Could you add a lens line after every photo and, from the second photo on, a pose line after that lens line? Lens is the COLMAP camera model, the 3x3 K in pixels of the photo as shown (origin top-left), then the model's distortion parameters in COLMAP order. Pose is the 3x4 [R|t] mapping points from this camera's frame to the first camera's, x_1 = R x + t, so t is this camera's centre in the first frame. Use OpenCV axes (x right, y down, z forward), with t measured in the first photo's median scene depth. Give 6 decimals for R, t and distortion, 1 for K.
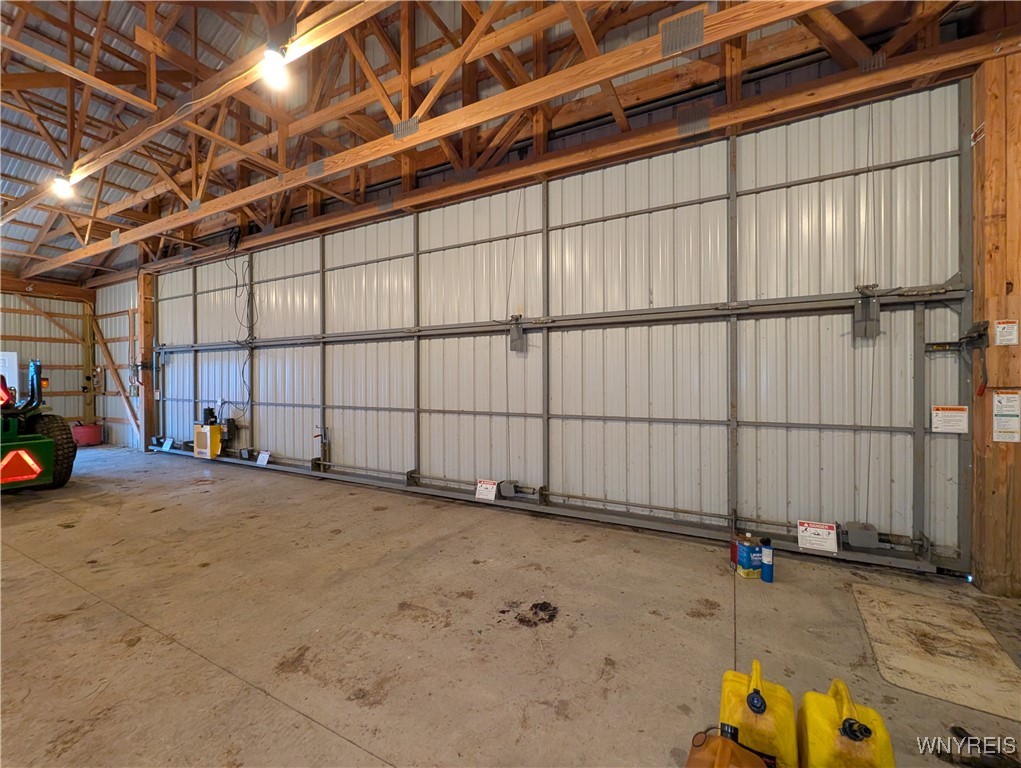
lens RADIAL K [[418.6, 0, 510.3], [0, 418.6, 378.5], [0, 0, 1]] dist [-0.002334, -0.000387]
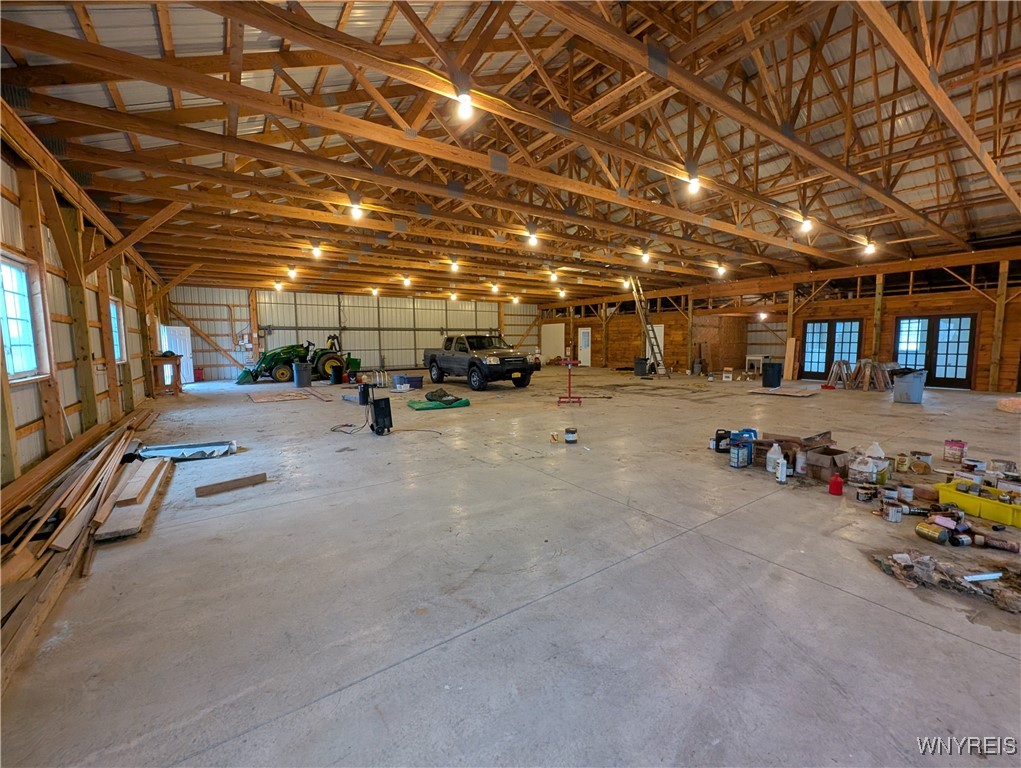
lens RADIAL K [[418.6, 0, 509.4], [0, 418.6, 383.3], [0, 0, 1]] dist [-0.002334, -0.000387]
pose [[0.459082, -0.089251, 0.883899, -3.882472], [0.006286, 0.995242, 0.097228, 0.023985], [-0.888372, -0.039080, 0.457459, -1.879193]]
